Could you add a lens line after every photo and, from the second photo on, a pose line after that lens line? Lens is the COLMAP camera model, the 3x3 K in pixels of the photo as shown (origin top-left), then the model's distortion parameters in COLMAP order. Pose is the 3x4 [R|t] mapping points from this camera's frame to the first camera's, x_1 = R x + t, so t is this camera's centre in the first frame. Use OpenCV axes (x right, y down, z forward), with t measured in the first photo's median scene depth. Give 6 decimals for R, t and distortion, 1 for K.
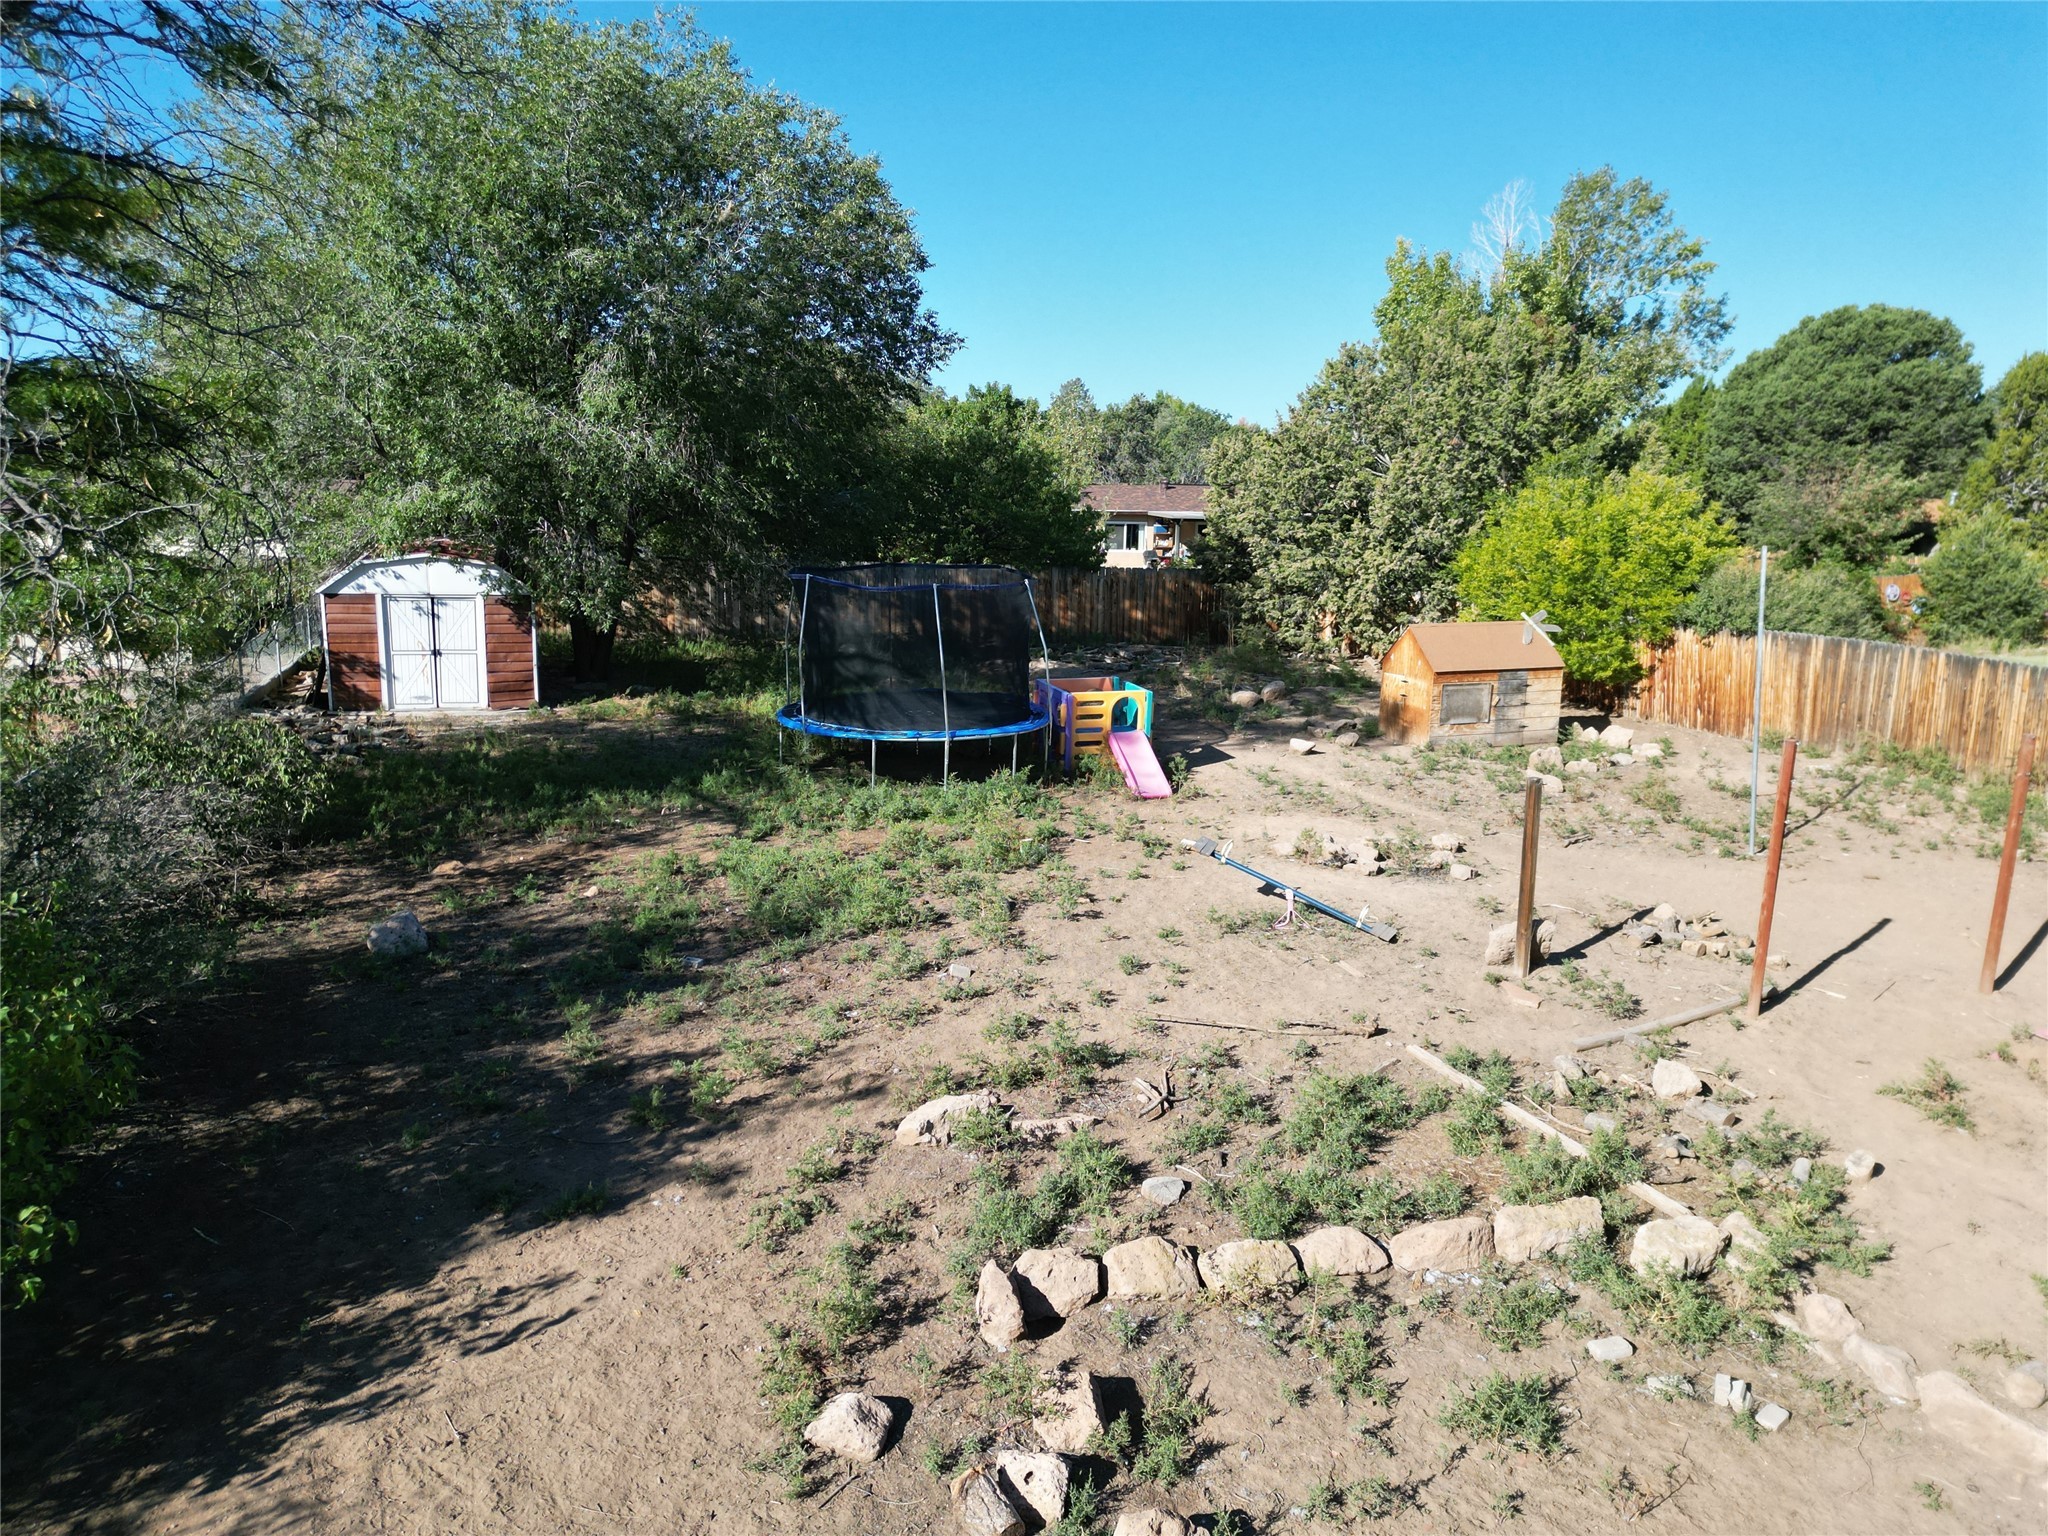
lens RADIAL K [[1430.7, 0, 1024.8], [0, 1430.7, 761.3], [0, 0, 1]] dist [0.085469, -0.081511]
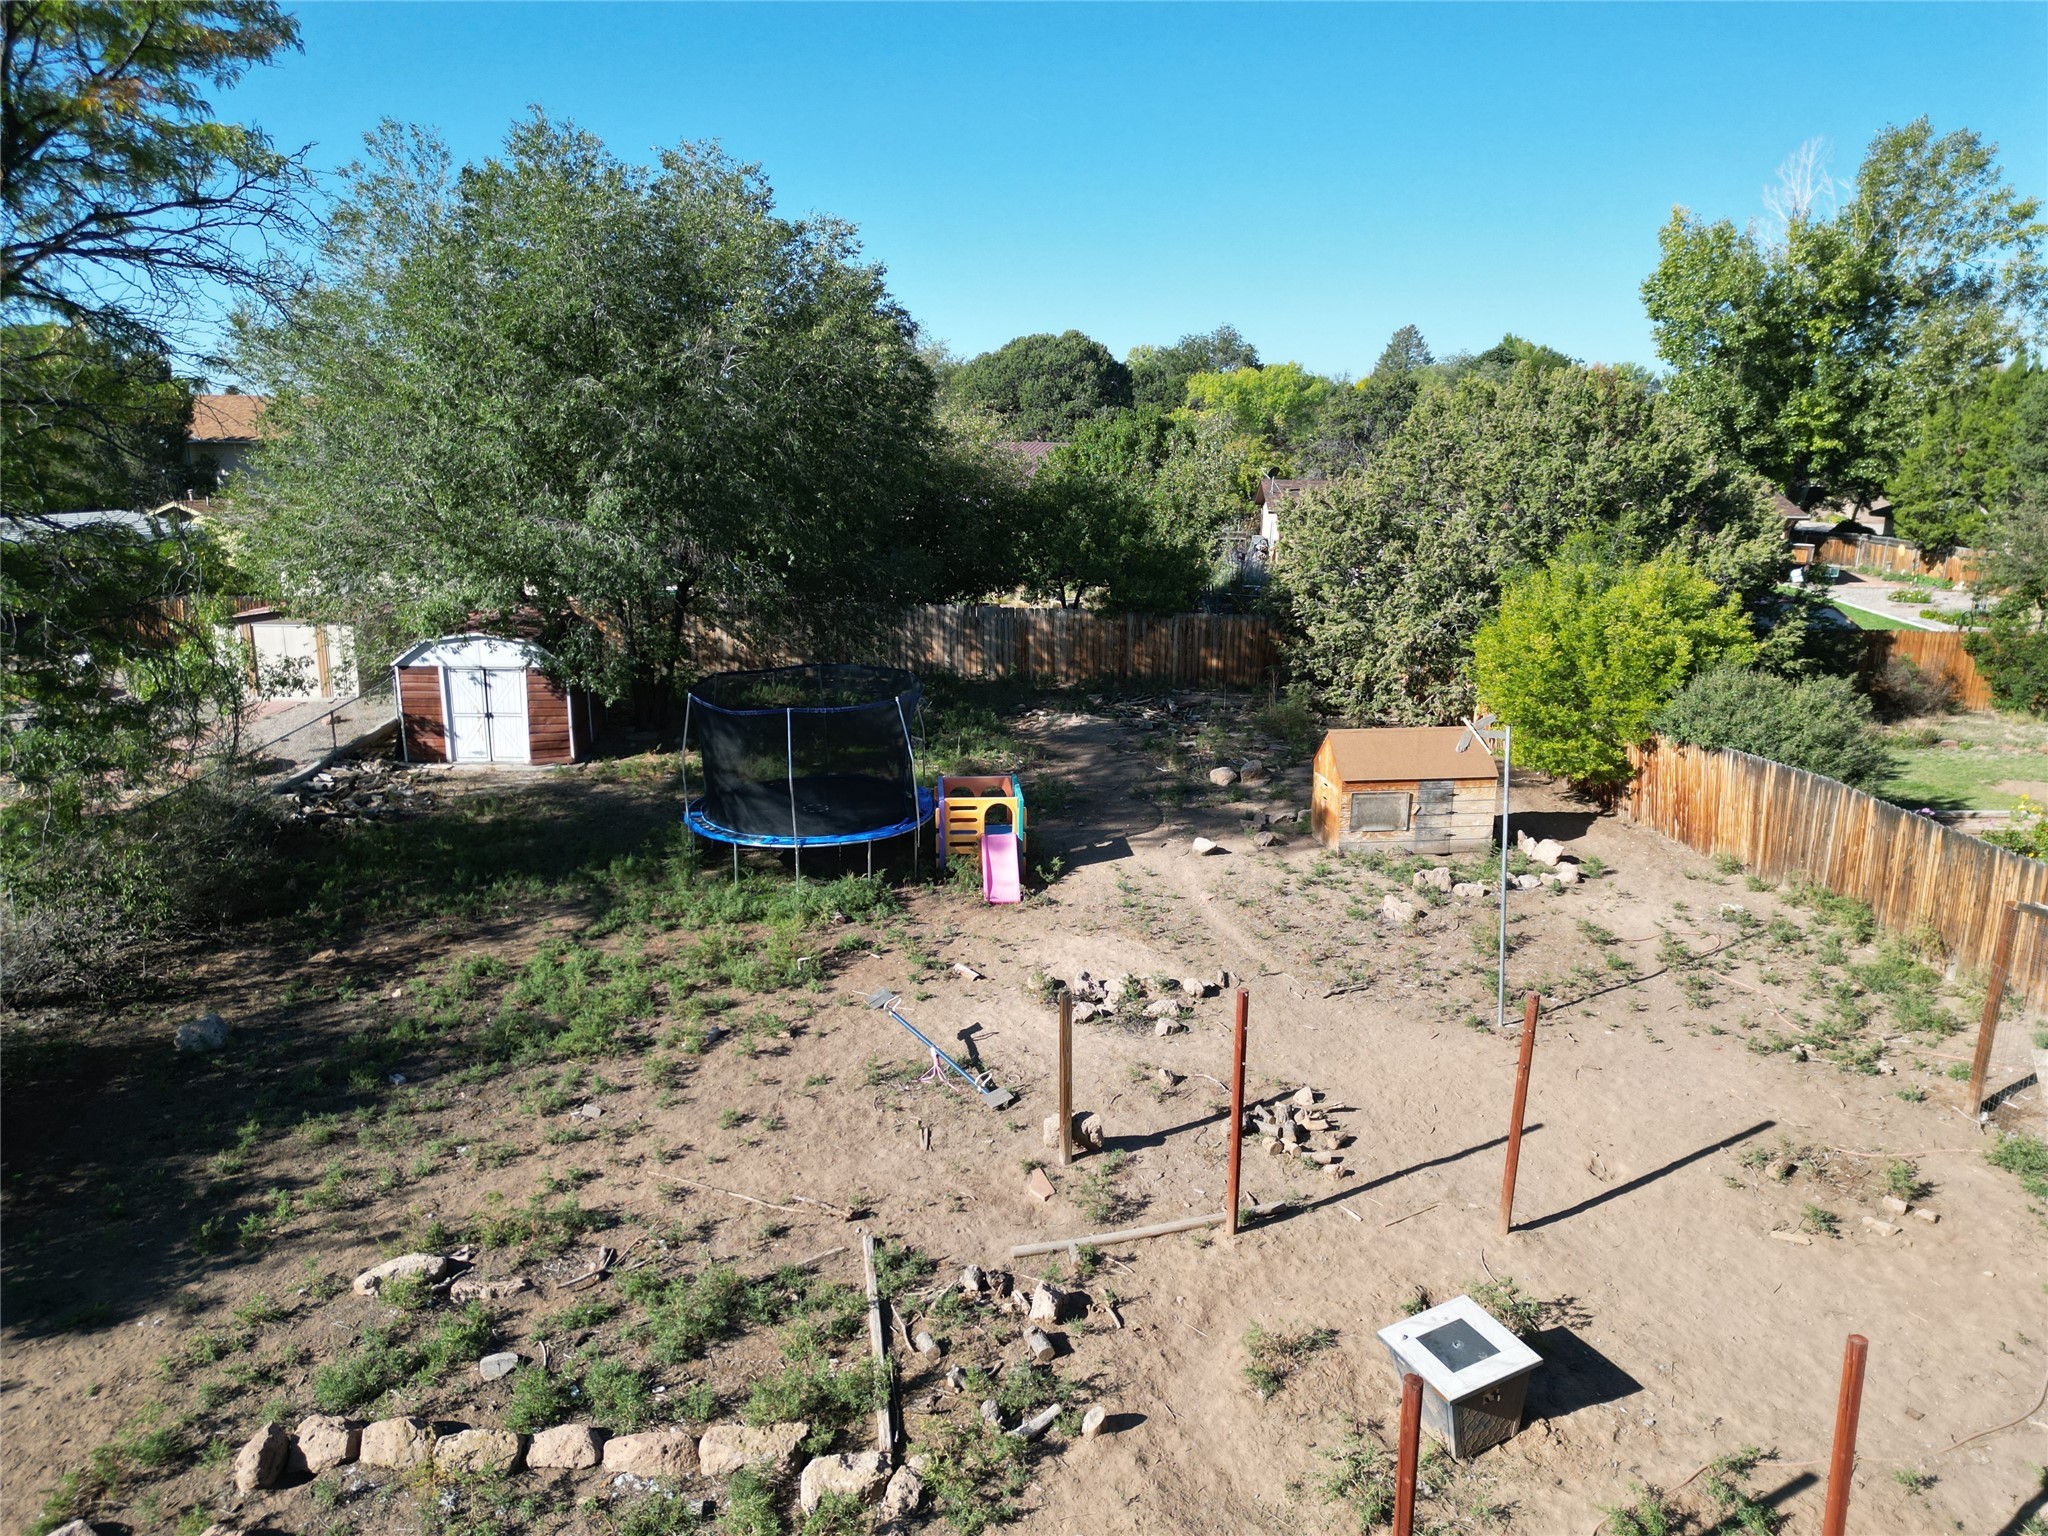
lens RADIAL K [[1430.7, 0, 1024.8], [0, 1430.7, 761.3], [0, 0, 1]] dist [0.085469, -0.081511]
pose [[0.968914, 0.049673, -0.242361, 0.342568], [-0.039280, 0.998097, 0.047528, -0.126194], [0.244261, -0.036530, 0.969021, -0.034935]]
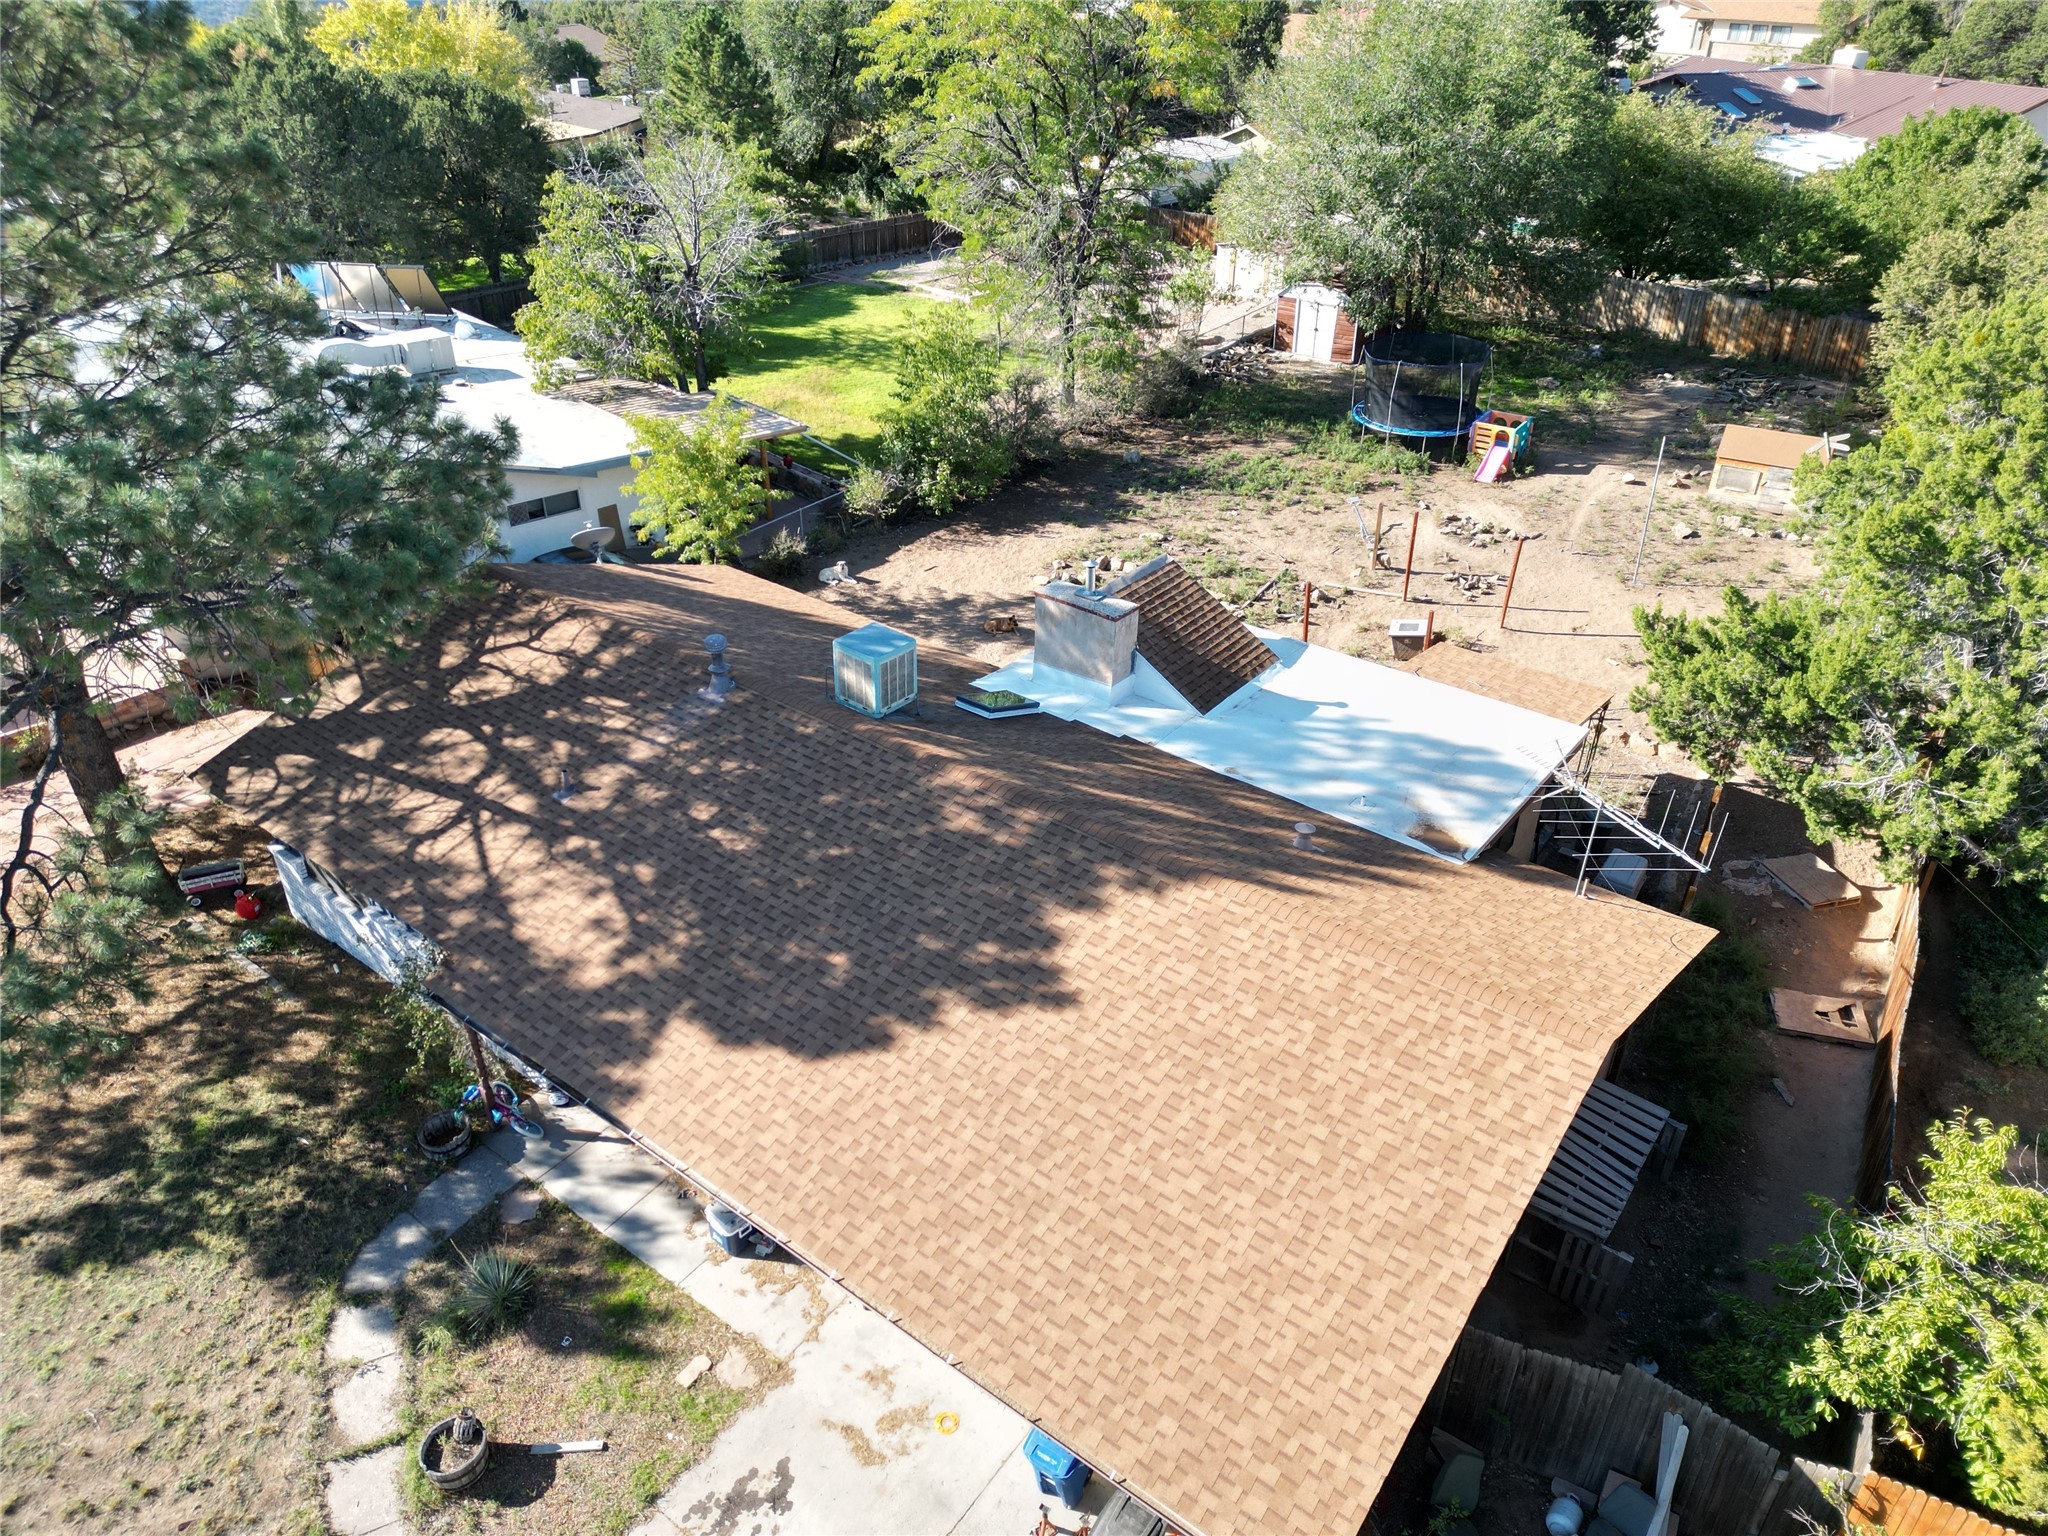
lens RADIAL K [[1435.8, 0, 1023.0], [0, 1435.8, 765.8], [0, 0, 1]] dist [0.100407, -0.107621]
pose [[0.570821, 0.410453, -0.711120, 1.316954], [-0.141873, 0.902364, 0.406954, -0.350860], [0.808725, -0.131409, 0.573320, -0.778494]]
